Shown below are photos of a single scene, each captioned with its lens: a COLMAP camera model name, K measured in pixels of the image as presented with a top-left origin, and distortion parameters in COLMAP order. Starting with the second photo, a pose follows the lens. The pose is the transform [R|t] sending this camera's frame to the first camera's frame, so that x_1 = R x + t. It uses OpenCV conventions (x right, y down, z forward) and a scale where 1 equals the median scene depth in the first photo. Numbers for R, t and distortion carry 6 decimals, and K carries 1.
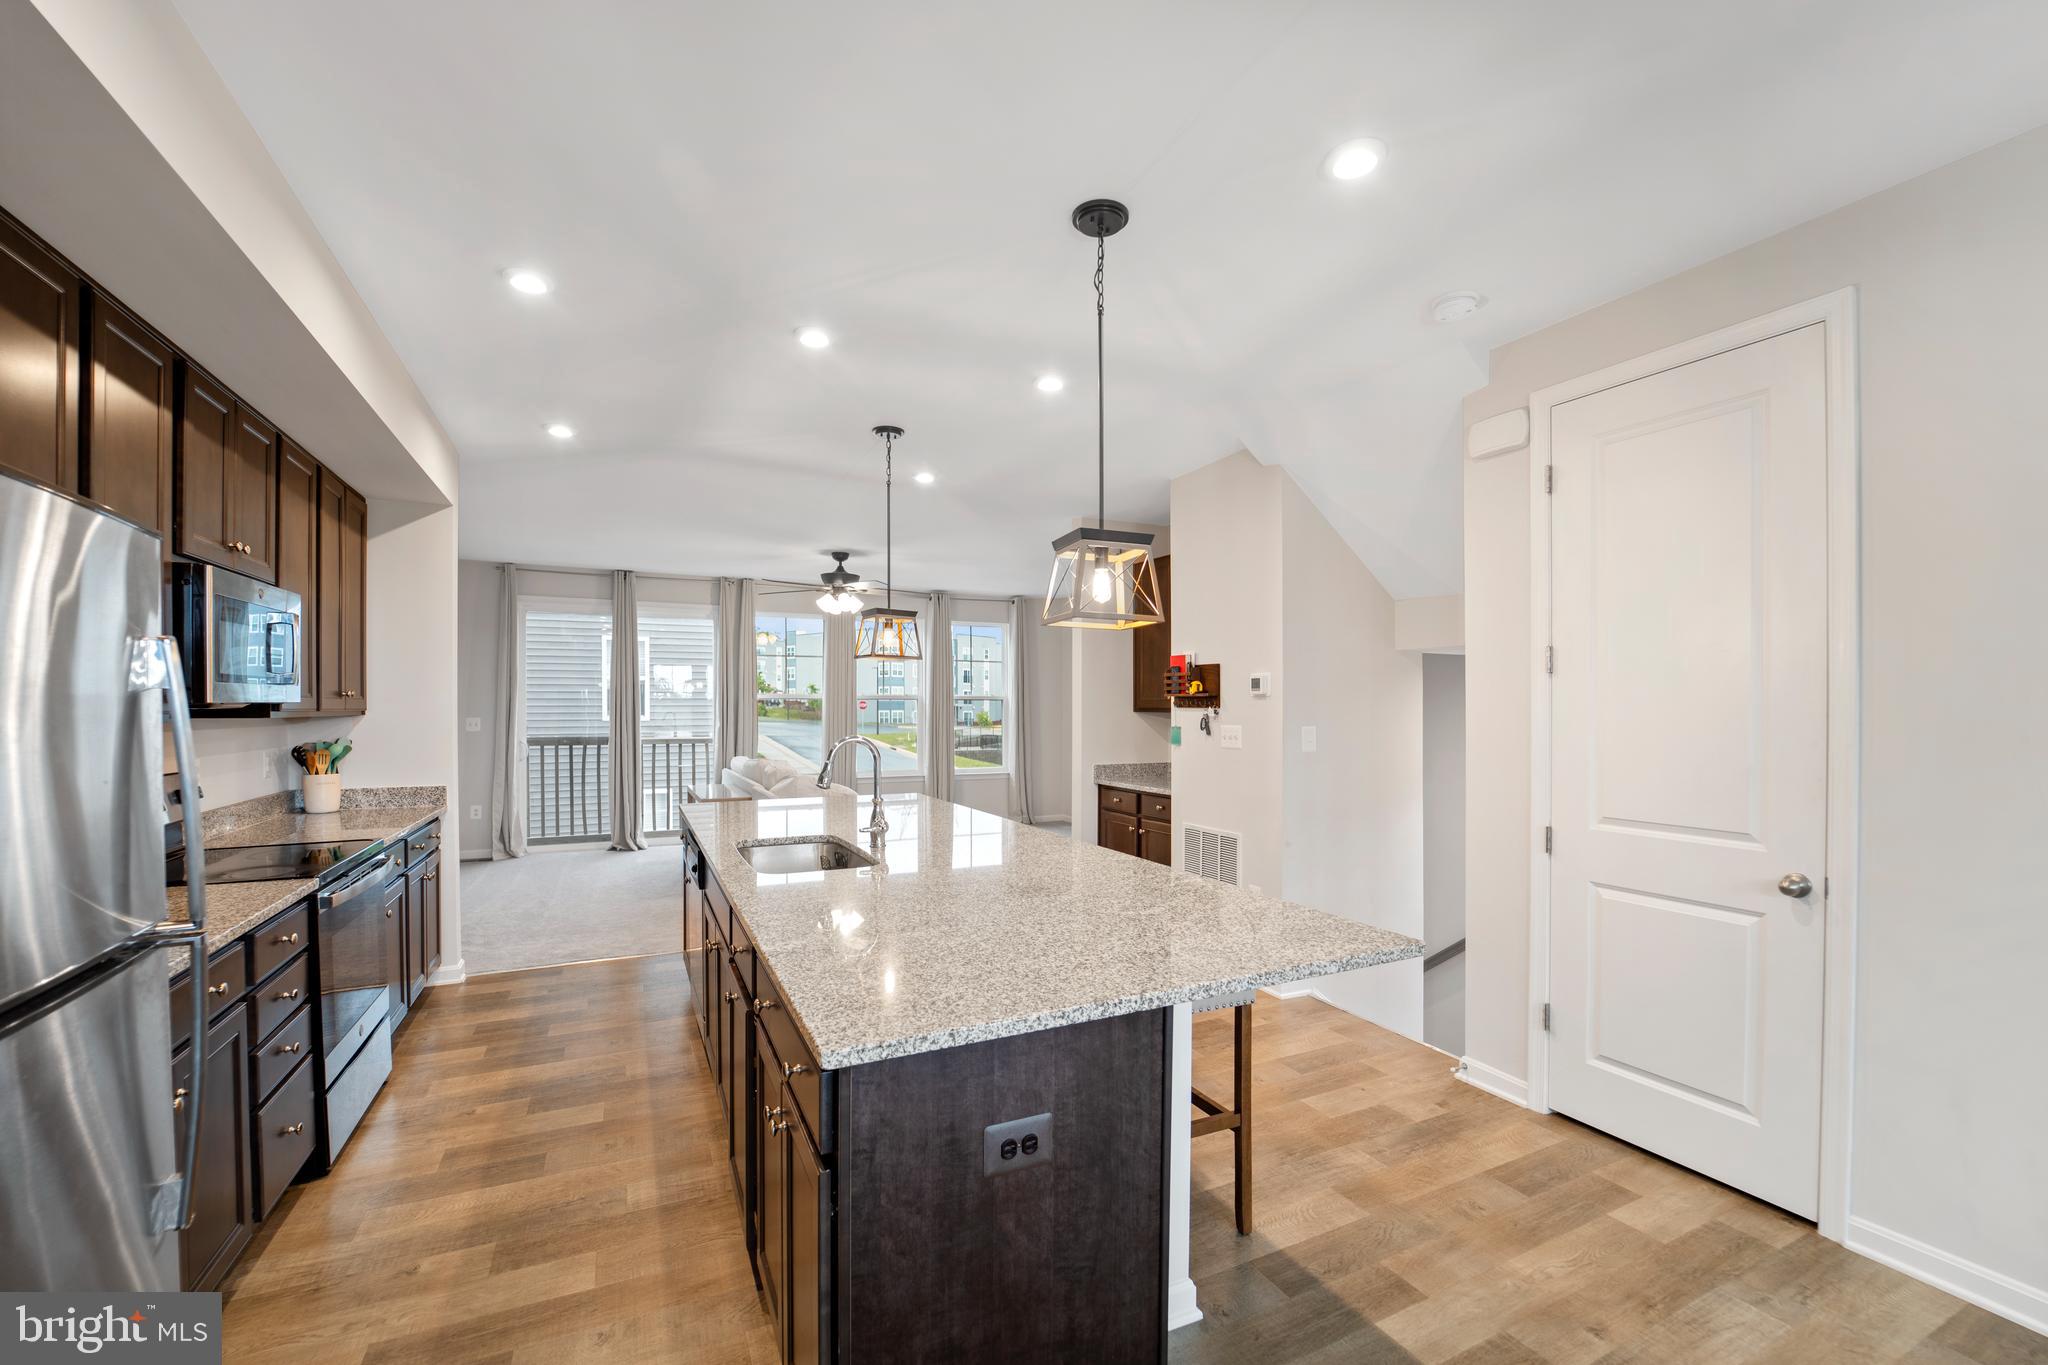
lens RADIAL K [[832.6, 0, 1023.1], [0, 832.6, 698.9], [0, 0, 1]] dist [-0.023899, -0.000037]
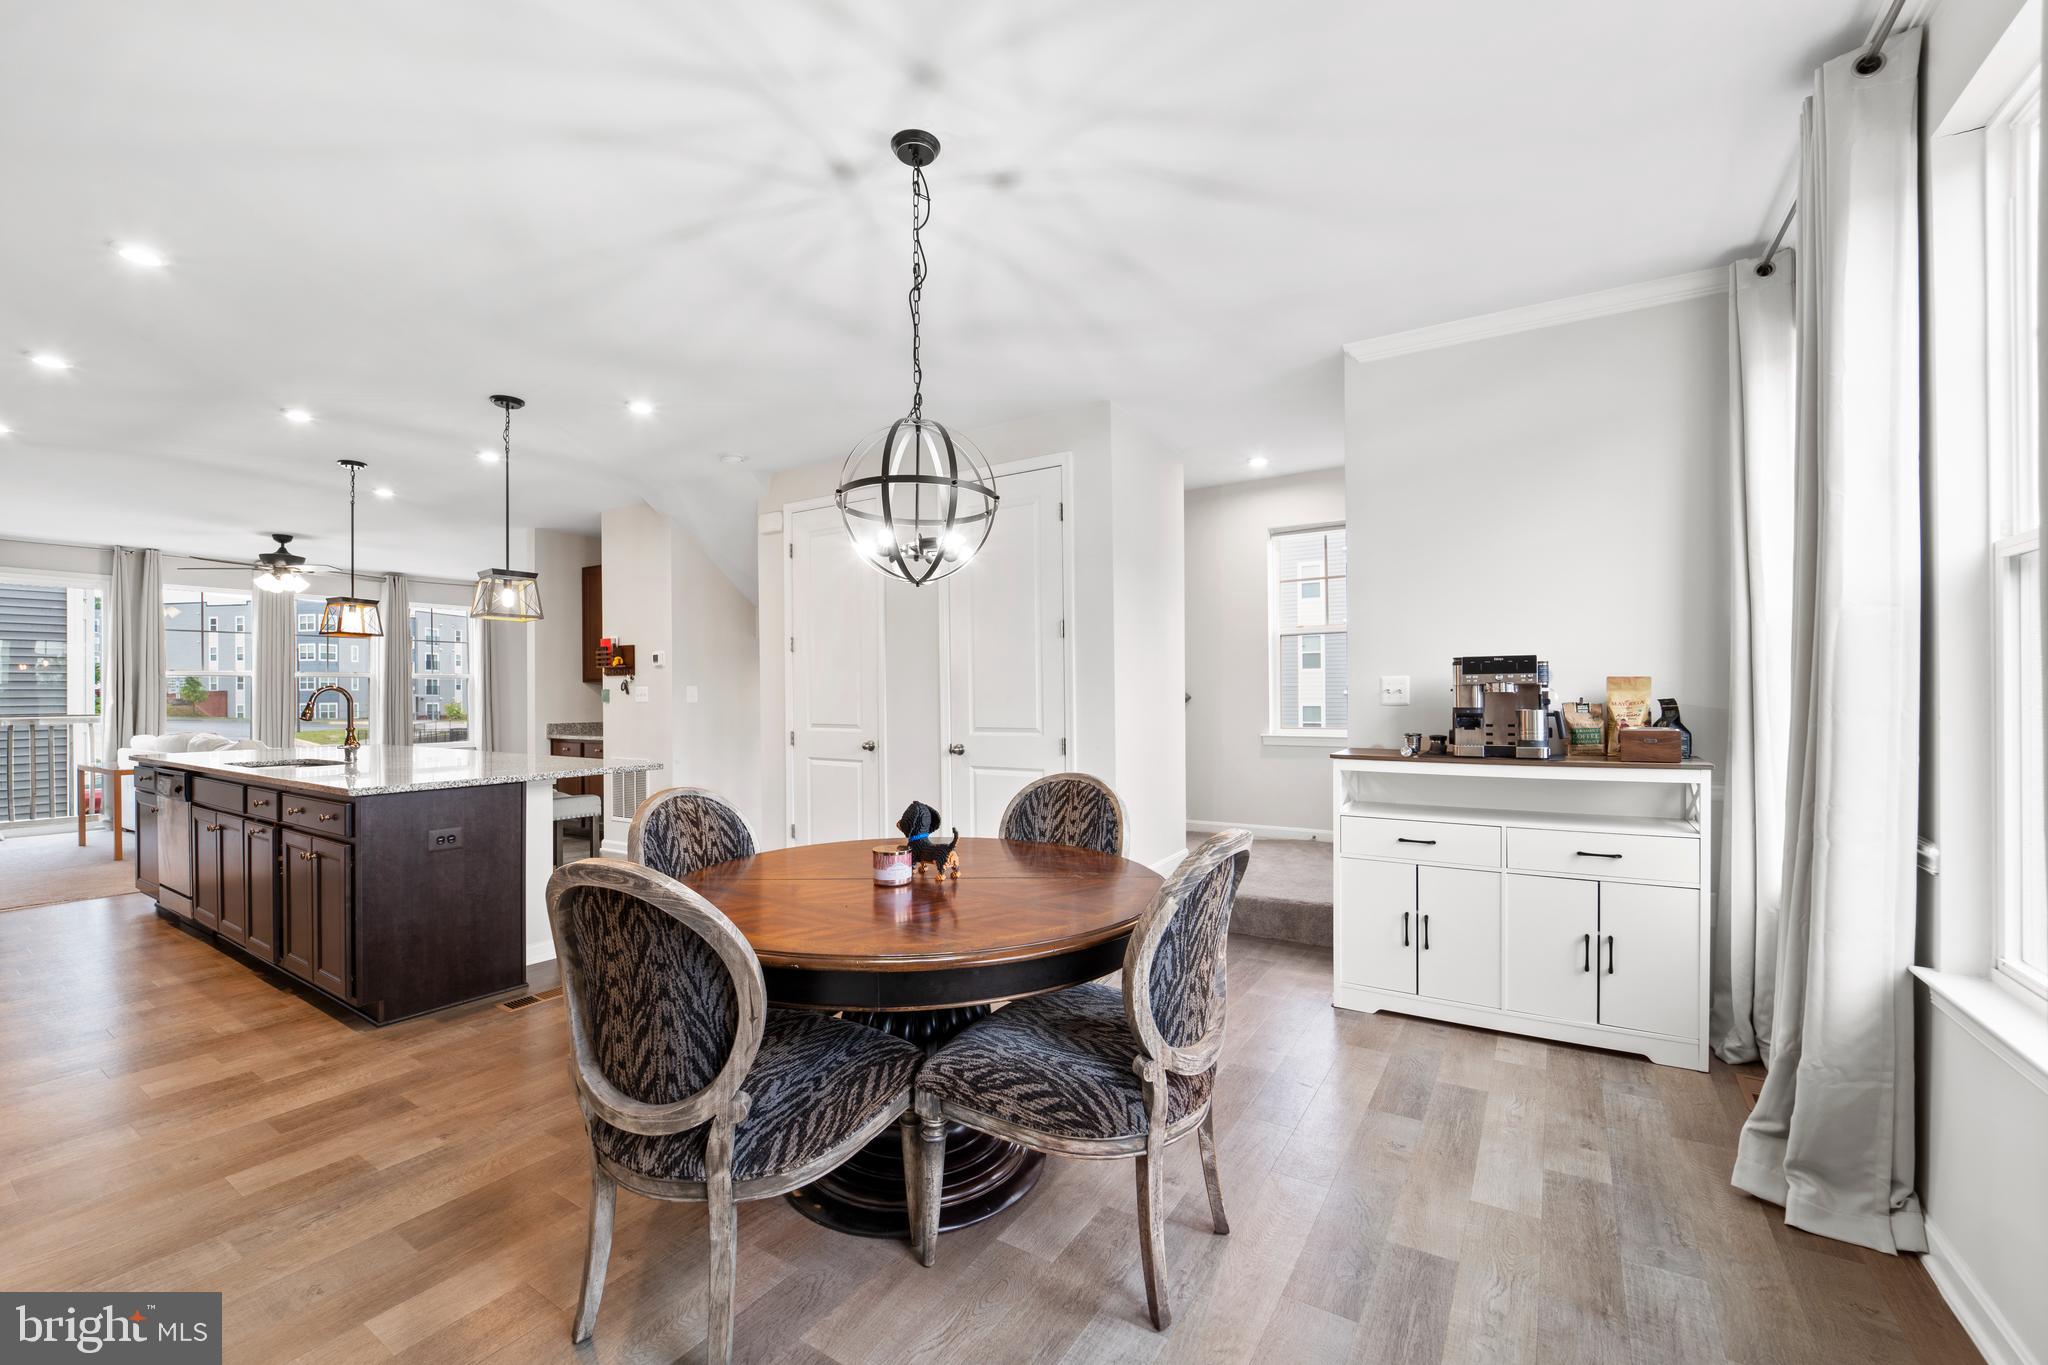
lens RADIAL K [[832.6, 0, 1030.6], [0, 832.6, 681.9], [0, 0, 1]] dist [-0.023899, -0.000037]
pose [[0.845970, -0.002916, 0.533223, 0.048433], [0.006397, 0.999969, -0.004680, 0.032864], [-0.533192, 0.007370, 0.845962, -0.582027]]
